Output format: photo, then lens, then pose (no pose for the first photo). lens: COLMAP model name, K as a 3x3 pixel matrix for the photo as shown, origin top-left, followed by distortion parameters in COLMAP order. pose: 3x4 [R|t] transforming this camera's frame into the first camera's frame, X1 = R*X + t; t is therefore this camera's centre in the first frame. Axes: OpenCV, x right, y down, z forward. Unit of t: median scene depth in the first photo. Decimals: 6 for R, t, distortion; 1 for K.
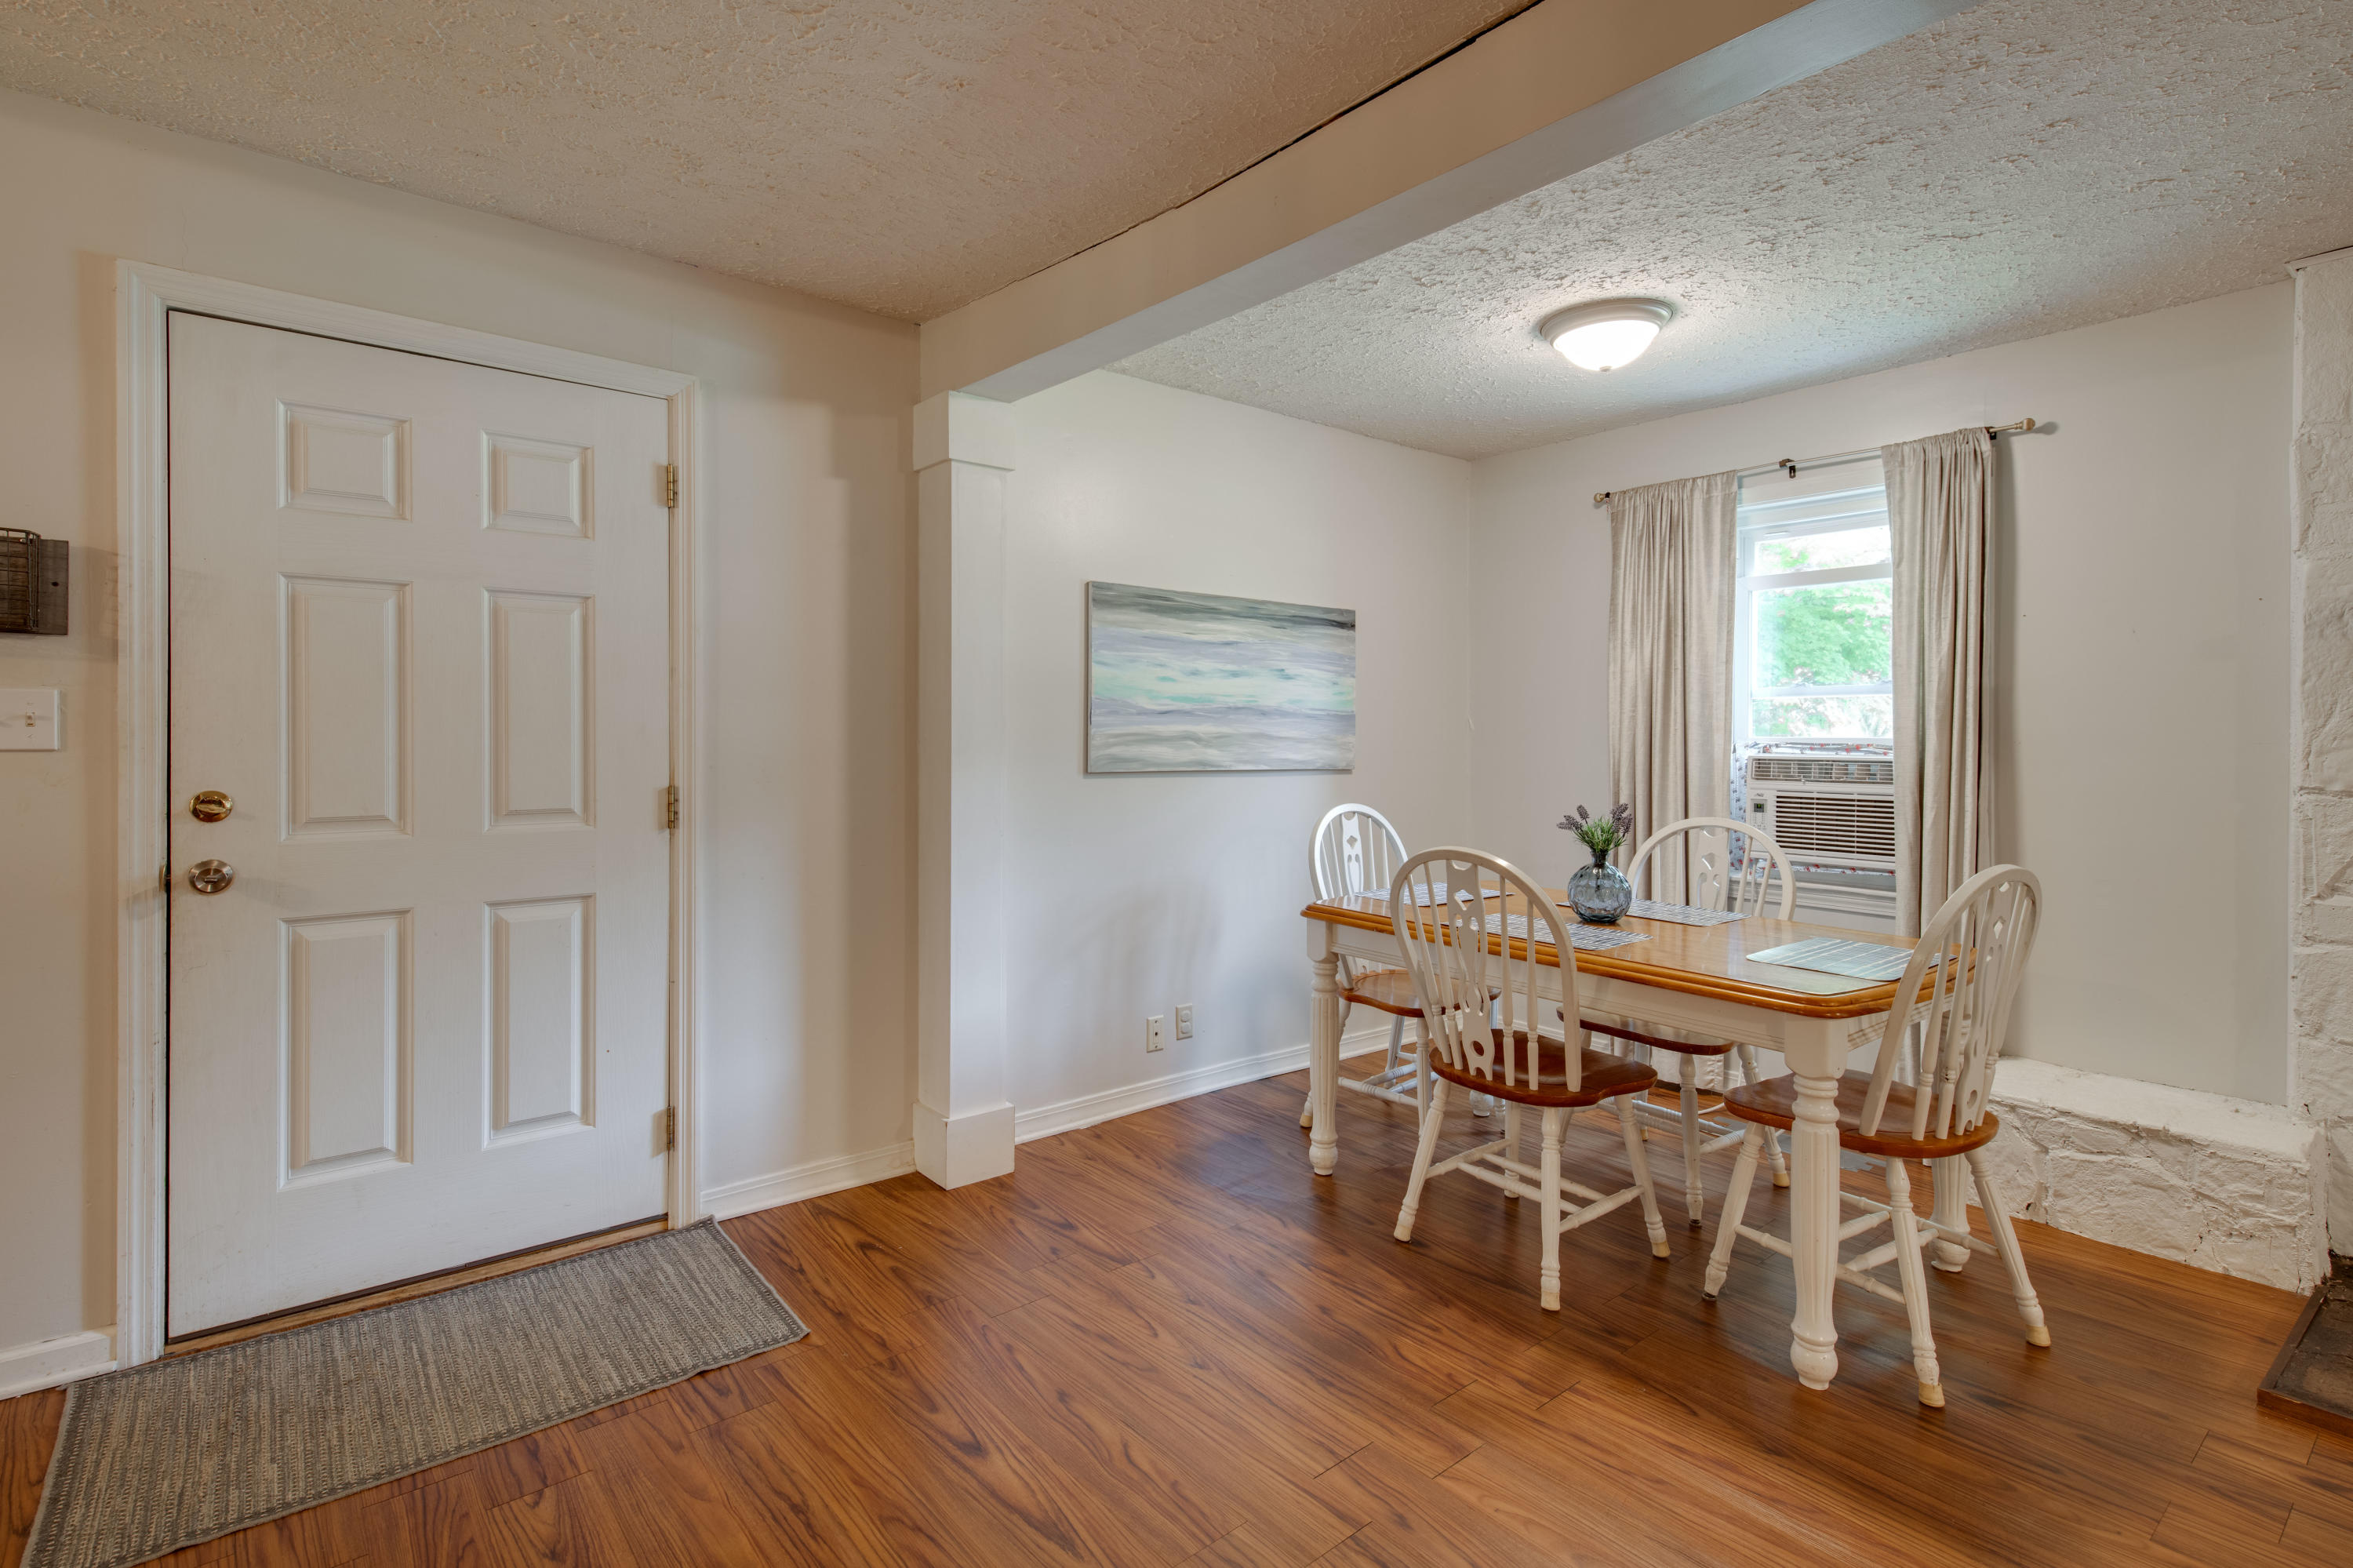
lens RADIAL K [[1117.4, 0, 1163.9], [0, 1117.4, 734.3], [0, 0, 1]] dist [0.004317, 0.000838]
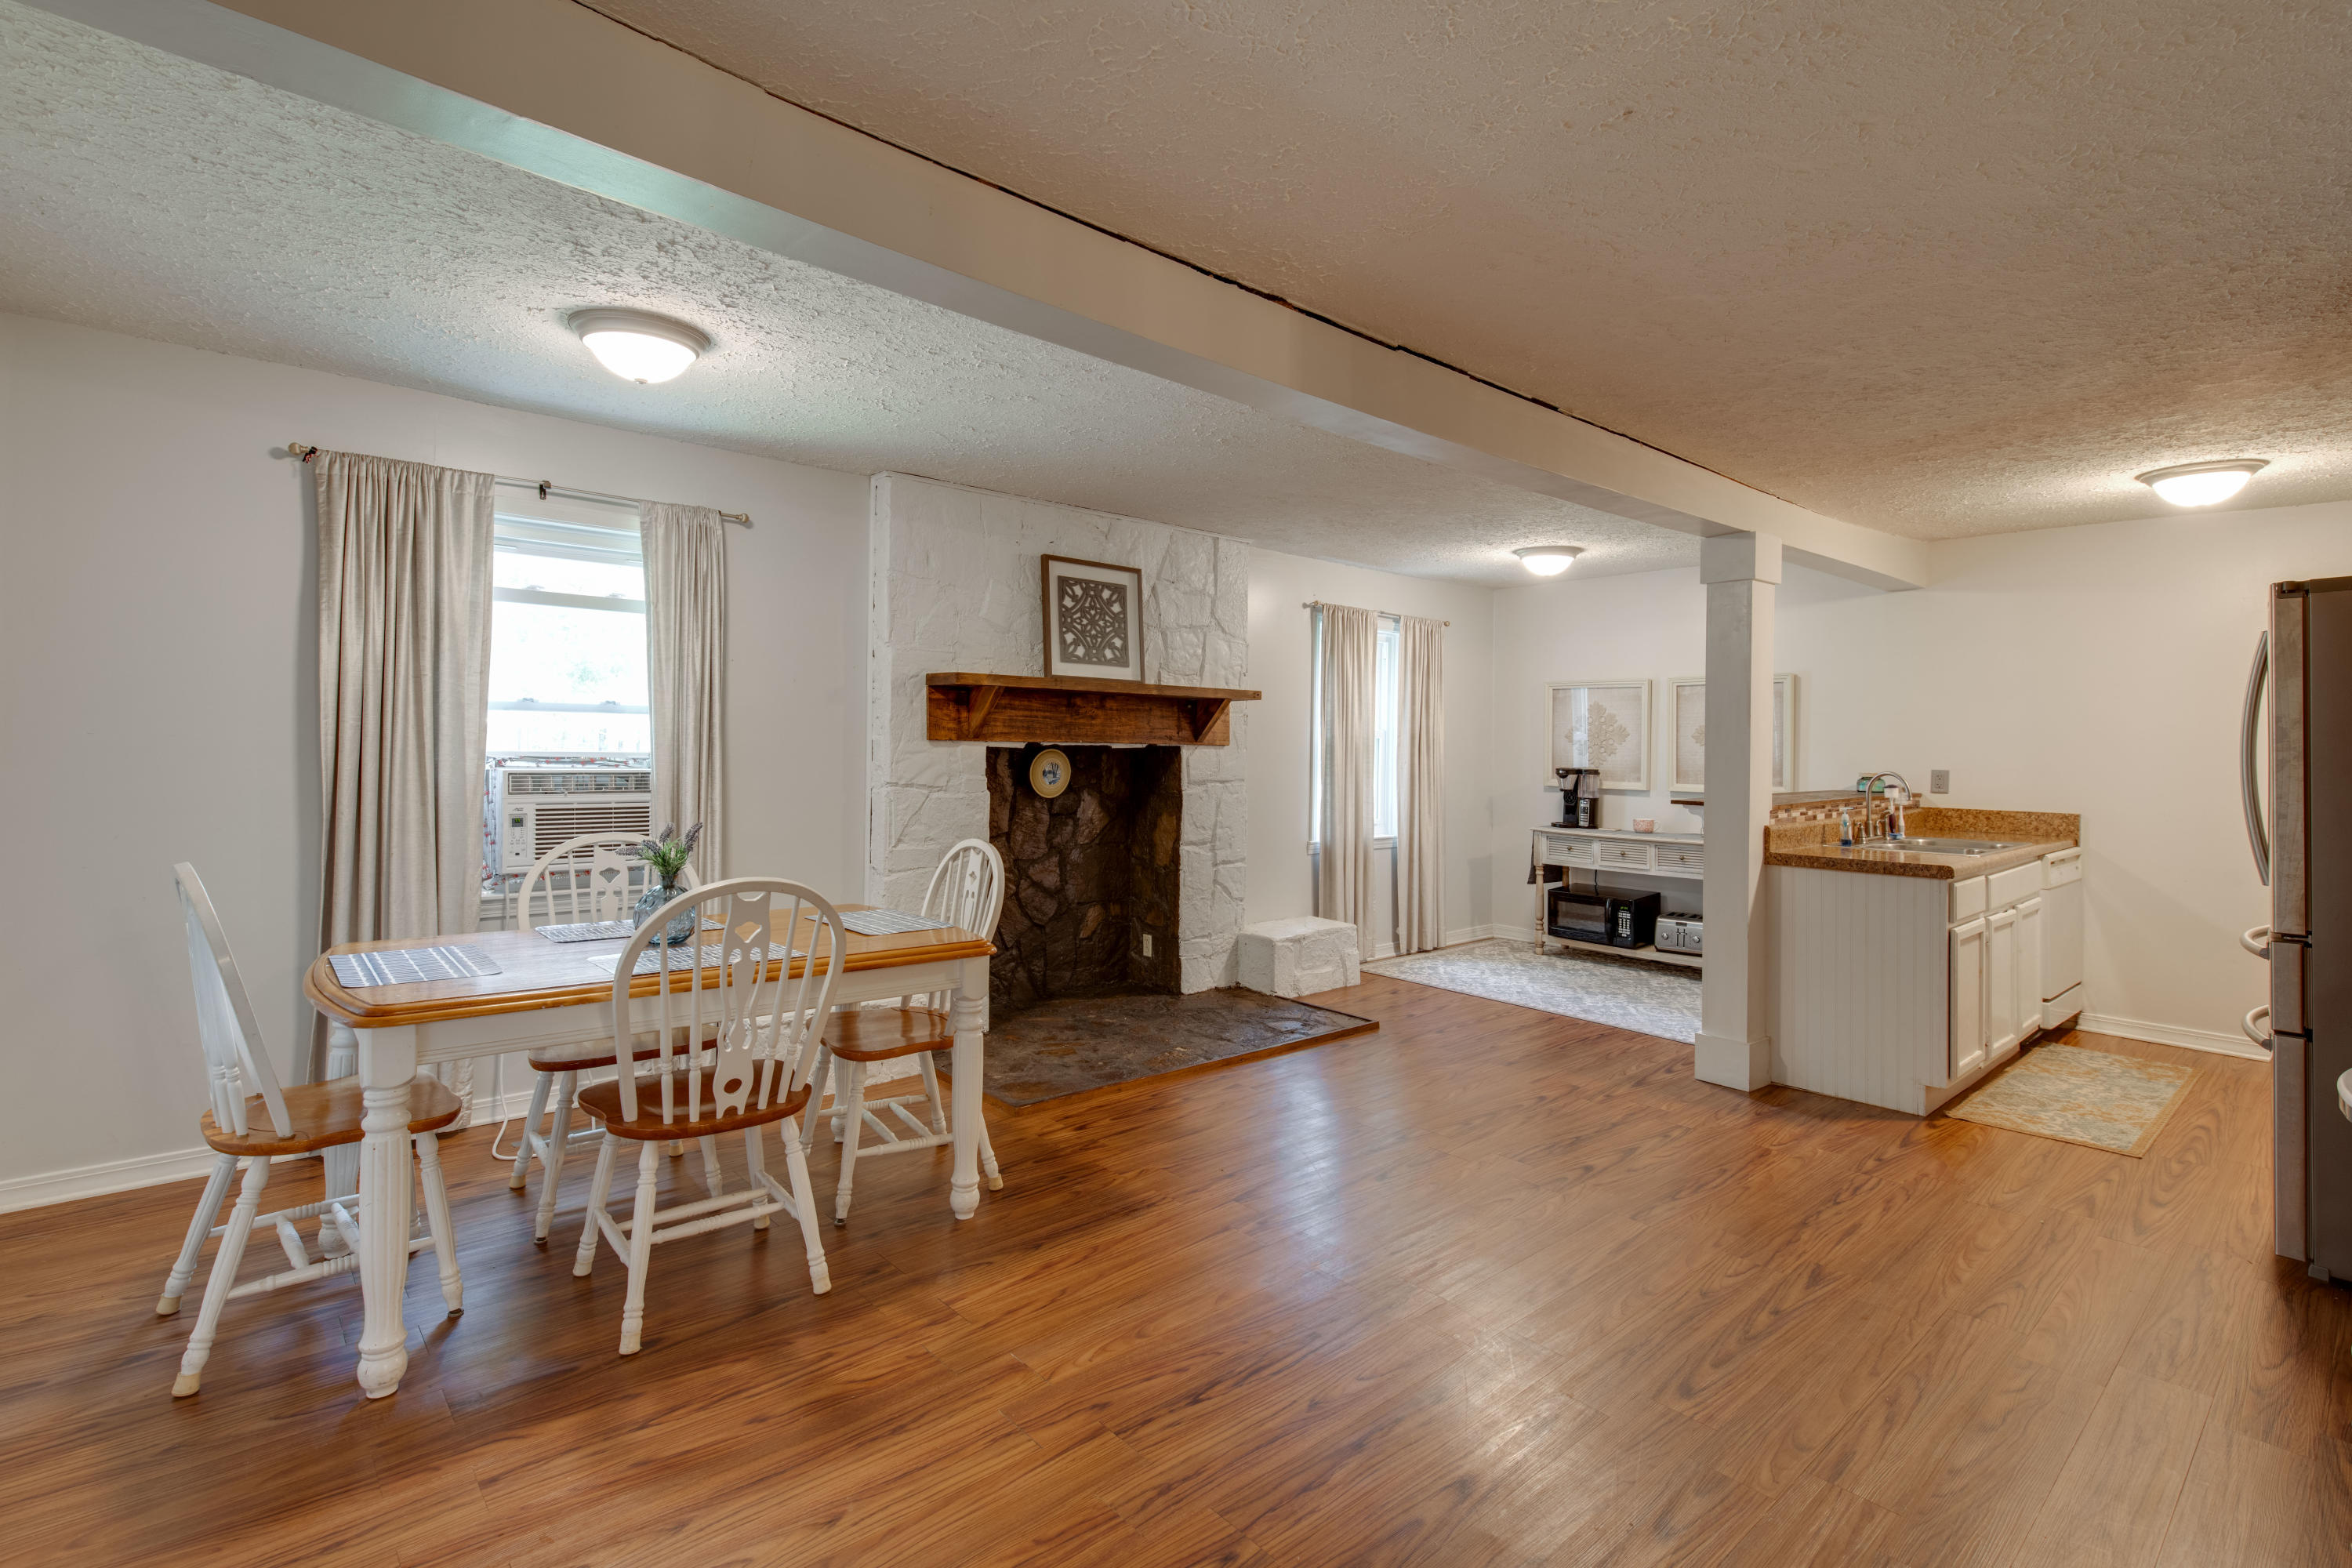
lens RADIAL K [[1116.9, 0, 1163.4], [0, 1116.9, 734.4], [0, 0, 1]] dist [0.004317, 0.000838]
pose [[-0.039972, 0.004282, 0.999192, -0.650409], [-0.013321, 0.999900, -0.004818, -0.020879], [-0.999112, -0.013503, -0.039911, 0.627465]]
